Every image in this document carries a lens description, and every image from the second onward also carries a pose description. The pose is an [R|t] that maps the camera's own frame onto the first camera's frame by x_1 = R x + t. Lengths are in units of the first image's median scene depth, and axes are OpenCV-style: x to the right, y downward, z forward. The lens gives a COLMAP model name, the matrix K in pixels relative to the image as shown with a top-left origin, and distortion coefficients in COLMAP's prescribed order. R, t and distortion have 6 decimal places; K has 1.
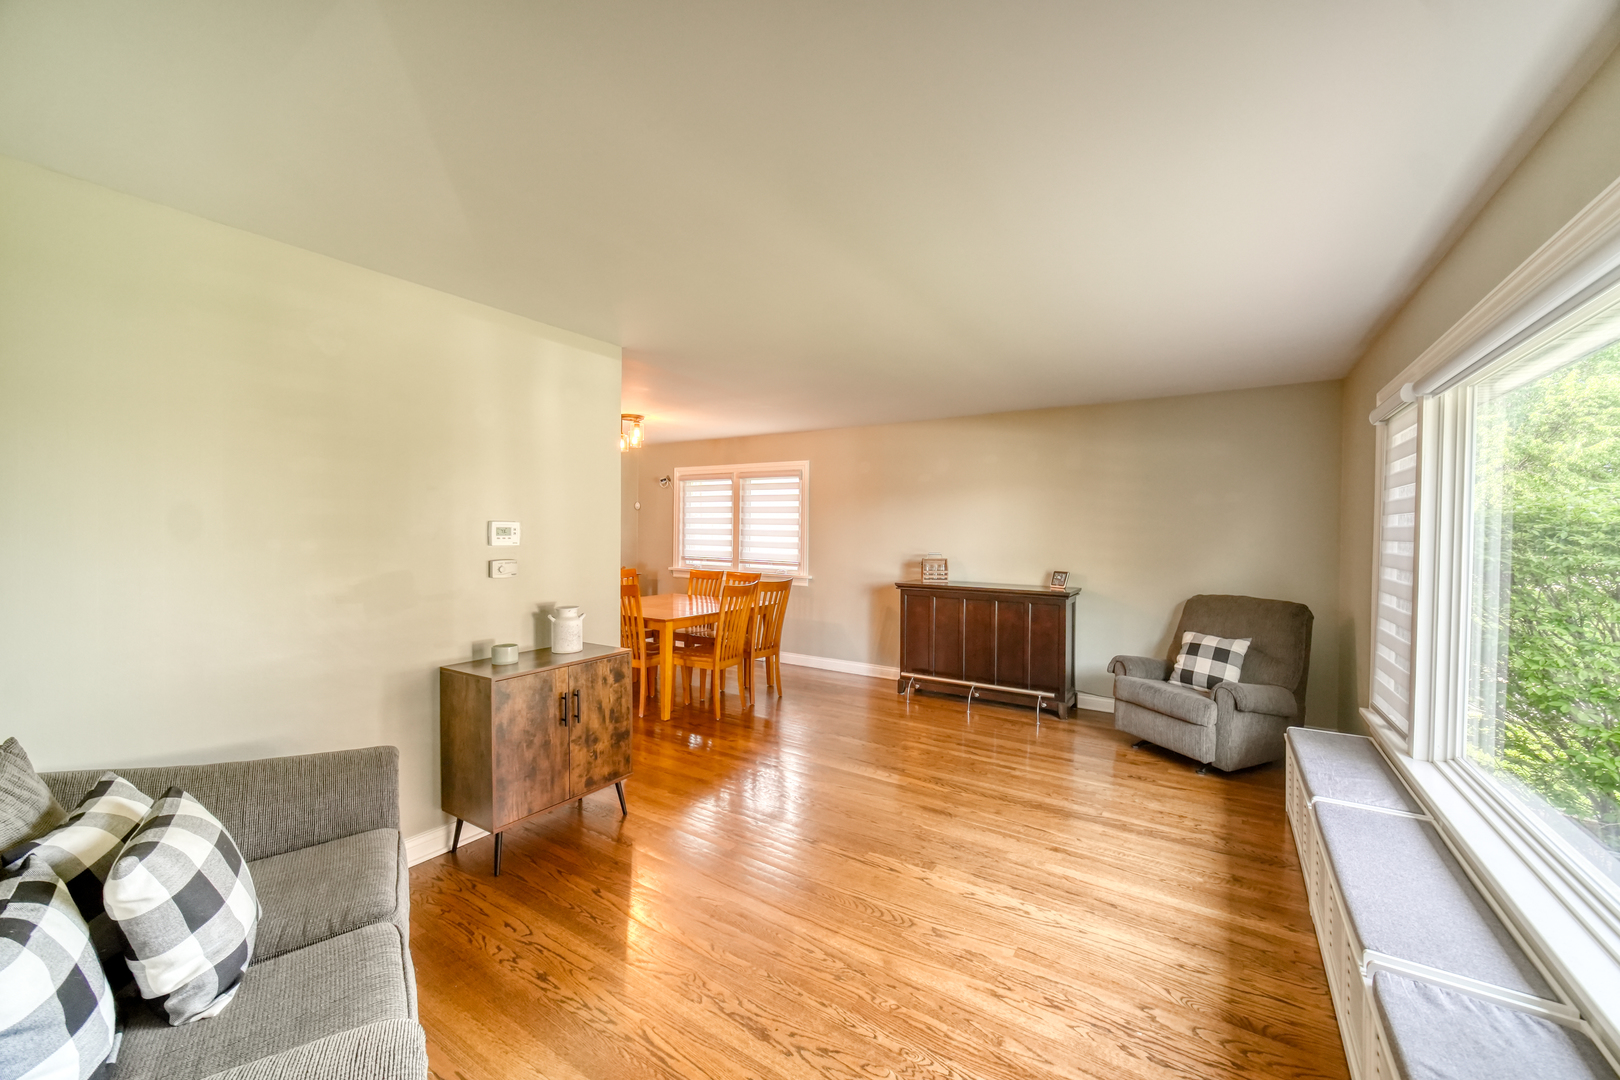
lens RADIAL K [[631.3, 0, 803.8], [0, 631.3, 538.4], [0, 0, 1]] dist [-0.003363, 0.000111]
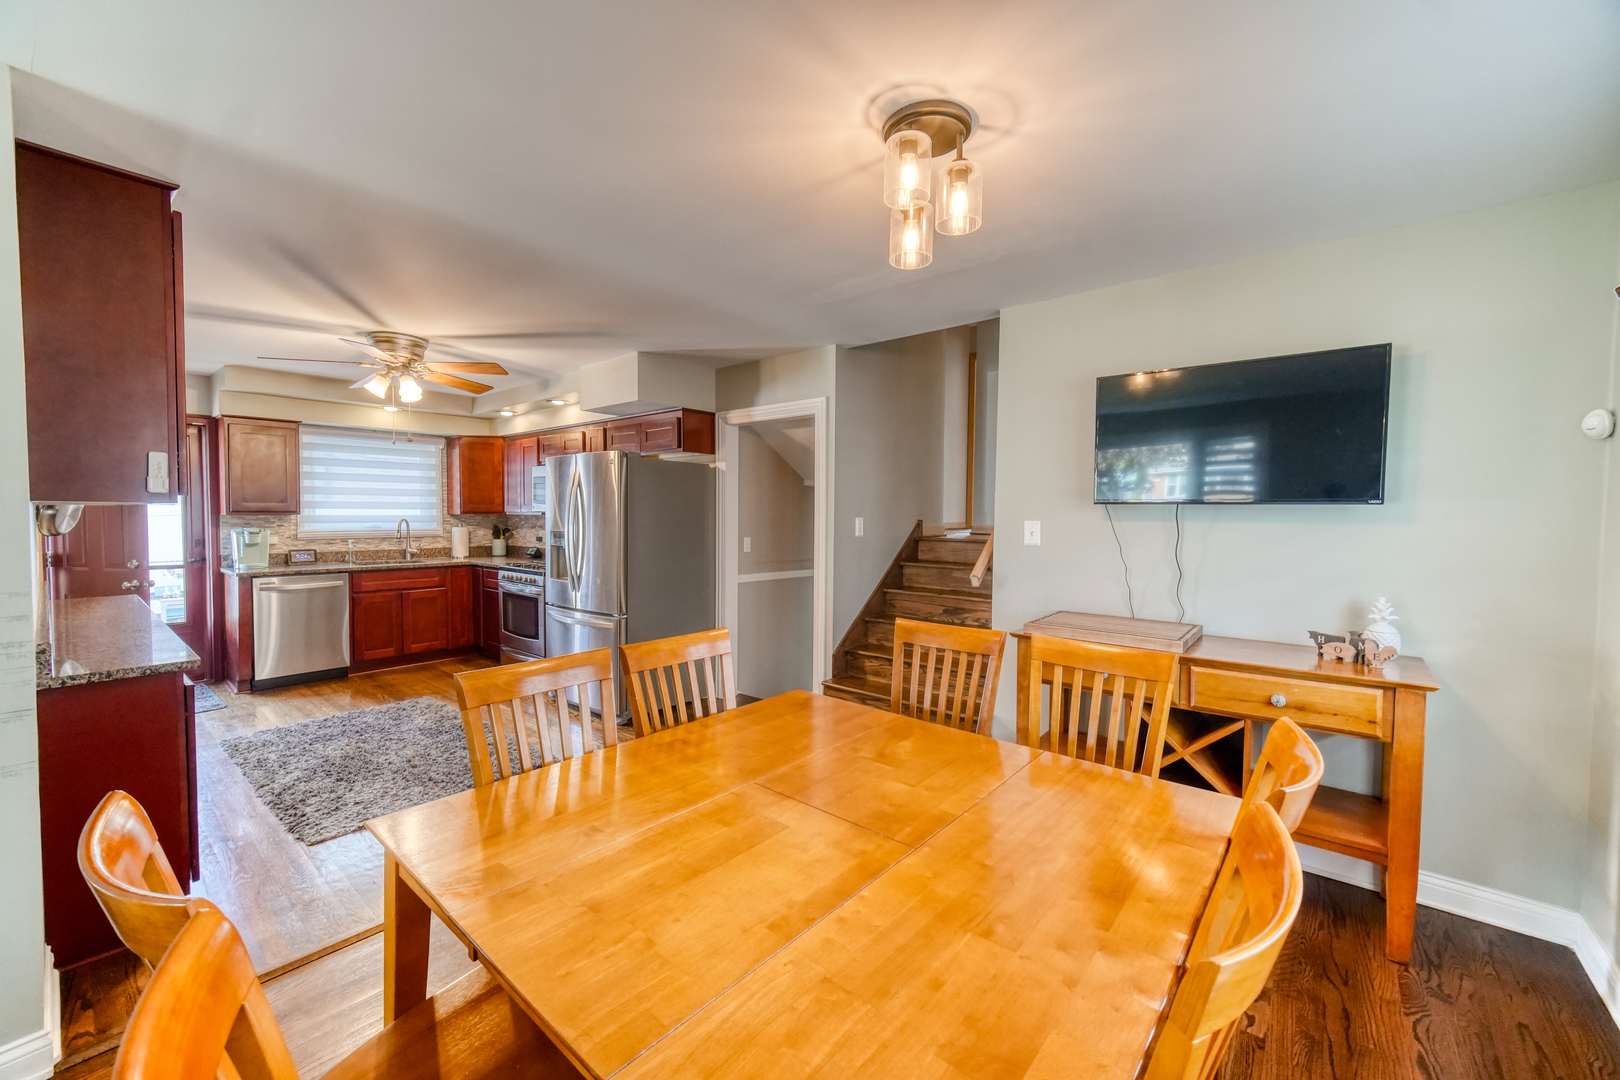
lens RADIAL K [[631.3, 0, 803.8], [0, 631.3, 538.4], [0, 0, 1]] dist [-0.003363, 0.000111]
pose [[-0.115876, 0.027195, -0.992891, 0.024600], [-0.017108, 0.999422, 0.029371, -0.009146], [0.993116, 0.020389, -0.115344, 0.800725]]
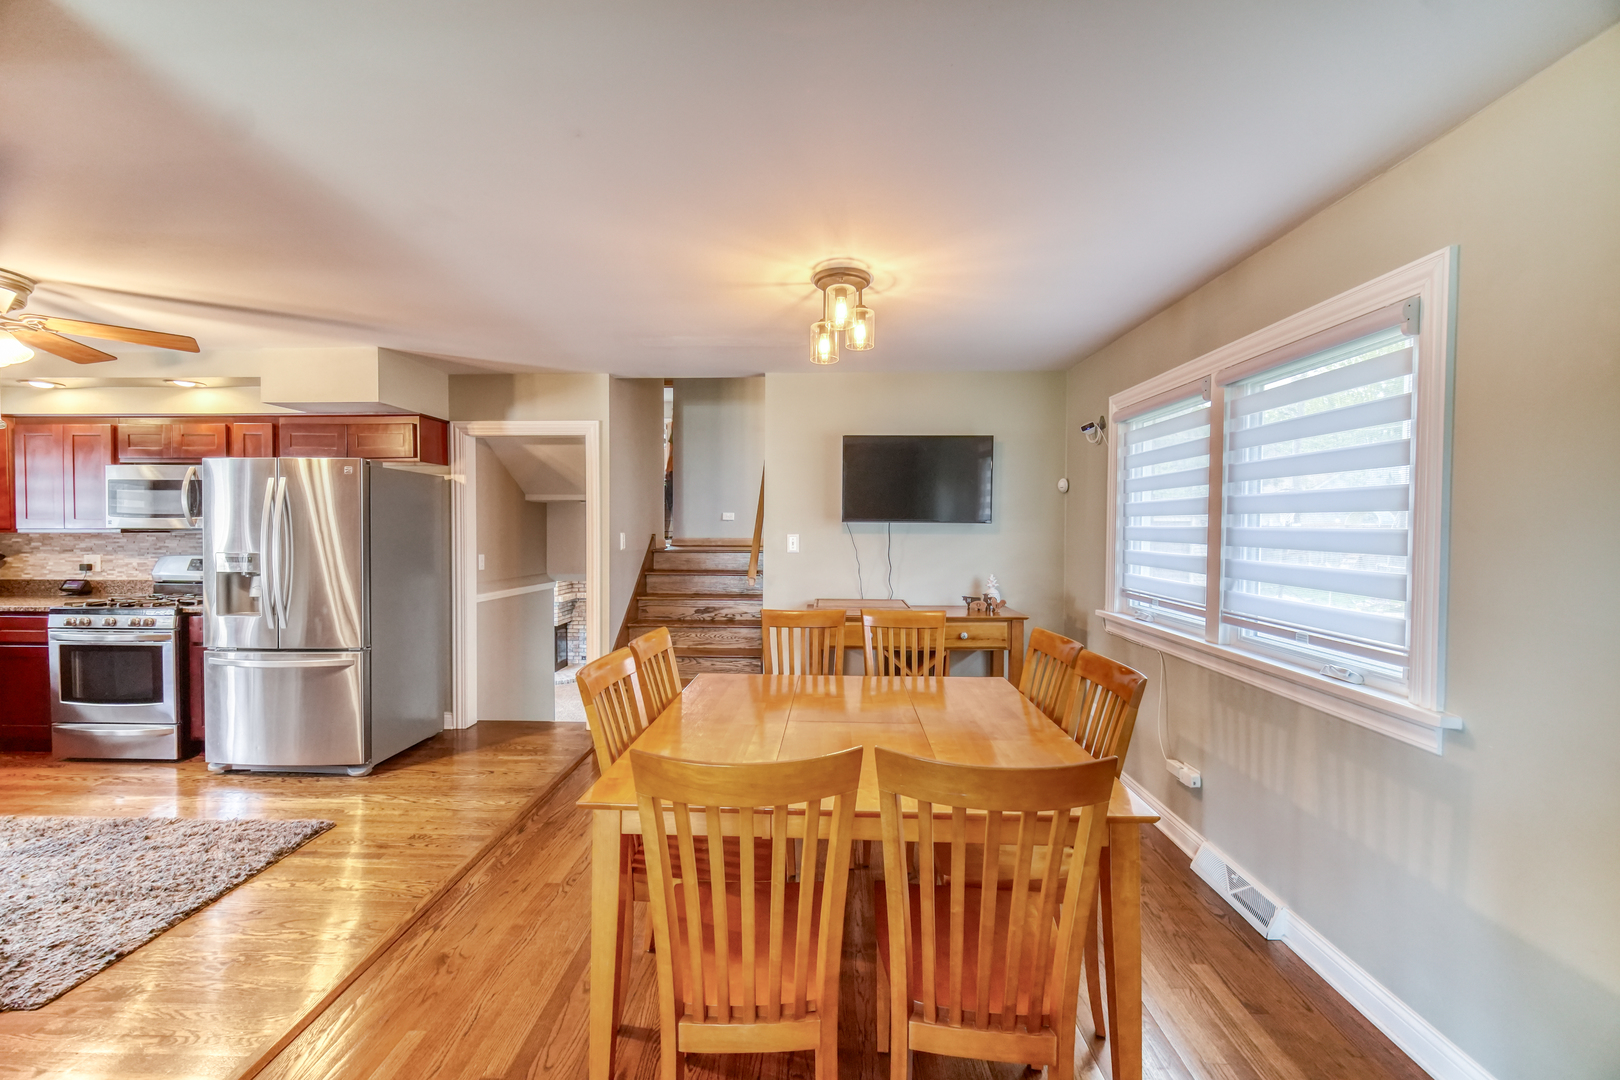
lens RADIAL K [[631.3, 0, 803.8], [0, 631.3, 538.4], [0, 0, 1]] dist [-0.003363, 0.000111]
pose [[0.522765, 0.003603, -0.852469, 0.079114], [-0.004736, 0.999988, 0.001322, -0.008008], [0.852464, 0.003346, 0.522776, 0.606530]]
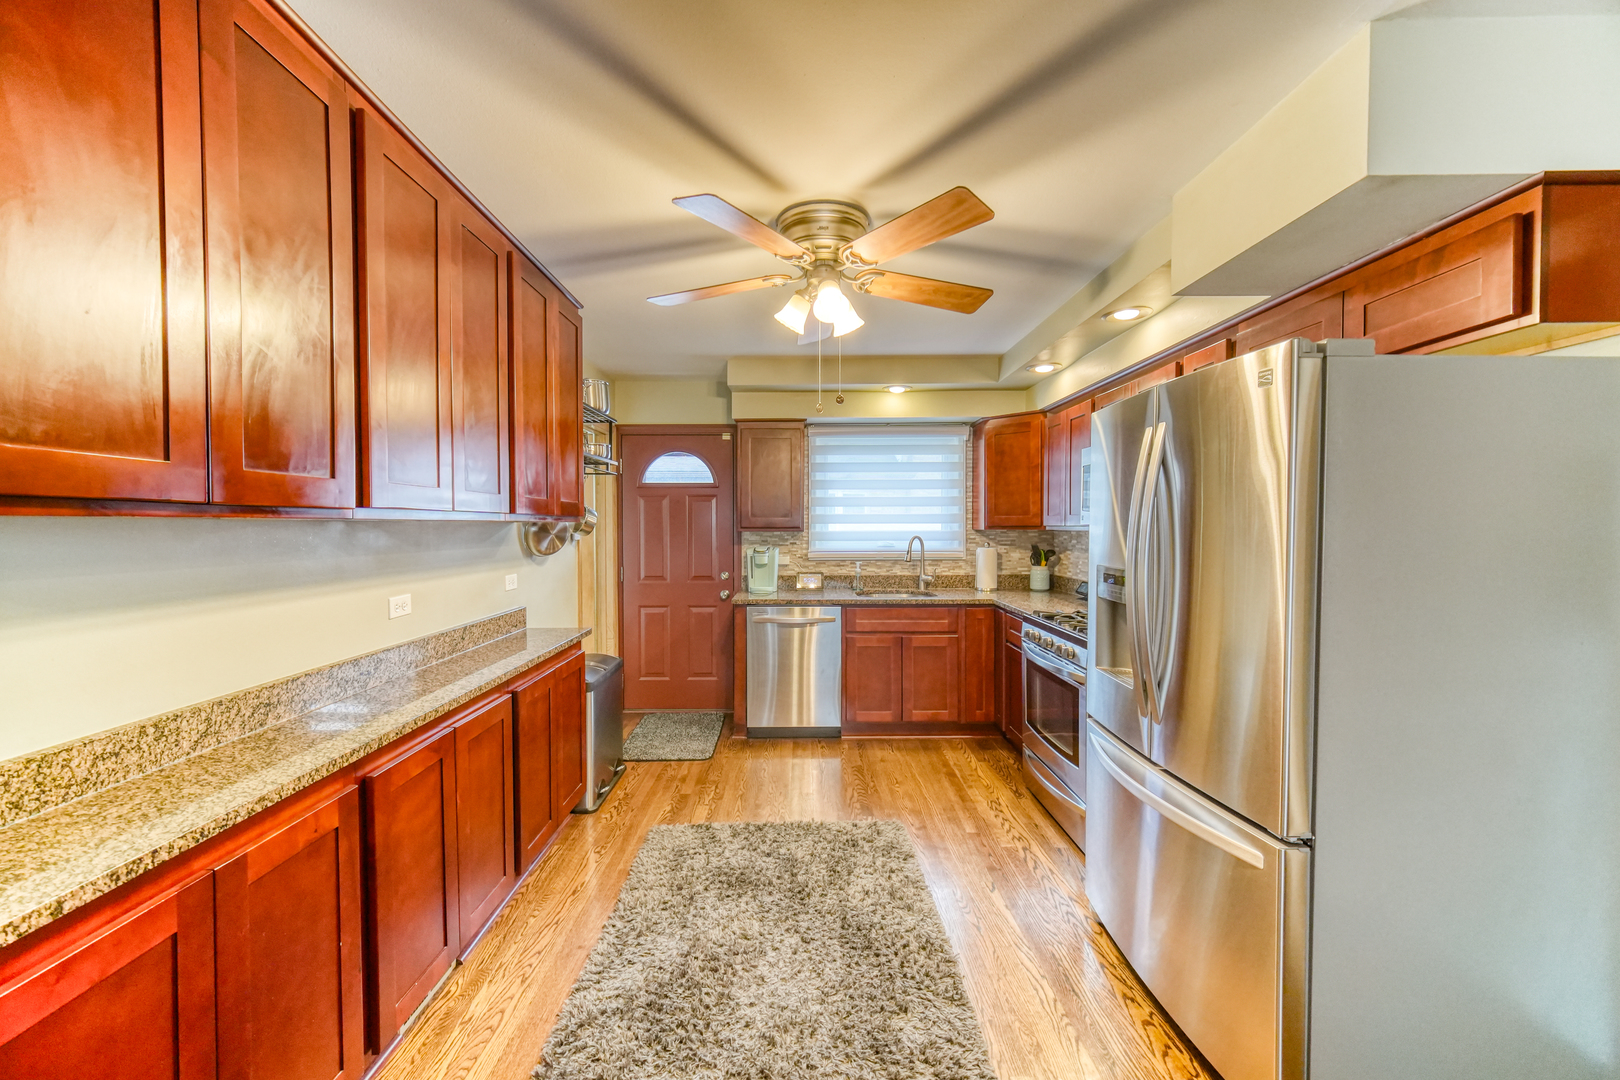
lens RADIAL K [[631.3, 0, 803.8], [0, 631.3, 538.4], [0, 0, 1]] dist [-0.003363, 0.000111]
pose [[-0.833251, 0.001729, -0.552892, -0.296433], [-0.012460, 0.999682, 0.021903, -0.011423], [0.552754, 0.025140, -0.832965, 0.644632]]
